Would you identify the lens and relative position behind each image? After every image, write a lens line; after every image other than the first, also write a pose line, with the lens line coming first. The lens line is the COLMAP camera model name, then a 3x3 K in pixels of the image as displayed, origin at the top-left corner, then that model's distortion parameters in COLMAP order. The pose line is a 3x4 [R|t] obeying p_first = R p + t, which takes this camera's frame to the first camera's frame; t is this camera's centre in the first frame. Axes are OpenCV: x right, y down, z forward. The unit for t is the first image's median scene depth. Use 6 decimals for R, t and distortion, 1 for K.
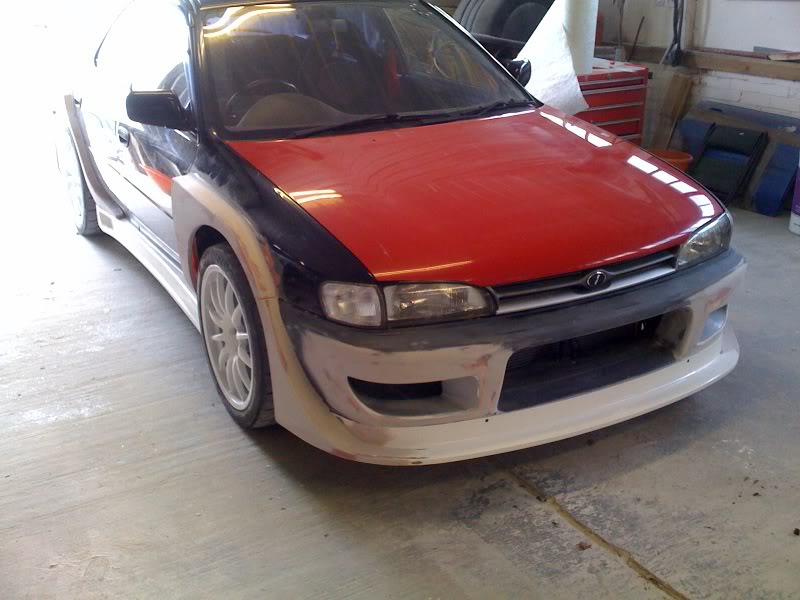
lens RADIAL K [[875.6, 0, 395.8], [0, 875.6, 296.9], [0, 0, 1]] dist [0.148587, -0.467567]
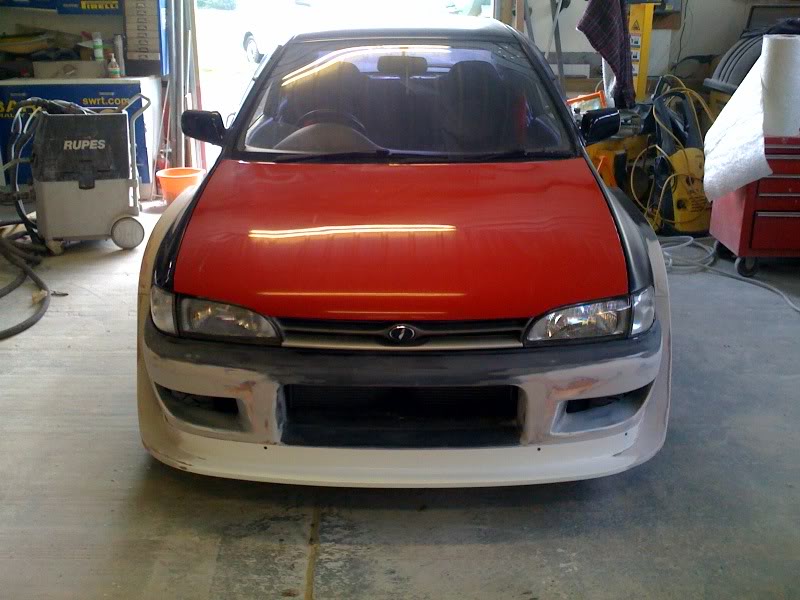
lens RADIAL K [[875.6, 0, 395.8], [0, 875.6, 296.9], [0, 0, 1]] dist [0.148587, -0.467567]
pose [[0.873614, 0.174137, -0.454395, 0.652338], [-0.190888, 0.981569, 0.009166, -0.067559], [0.447616, 0.078731, 0.890753, 0.139927]]
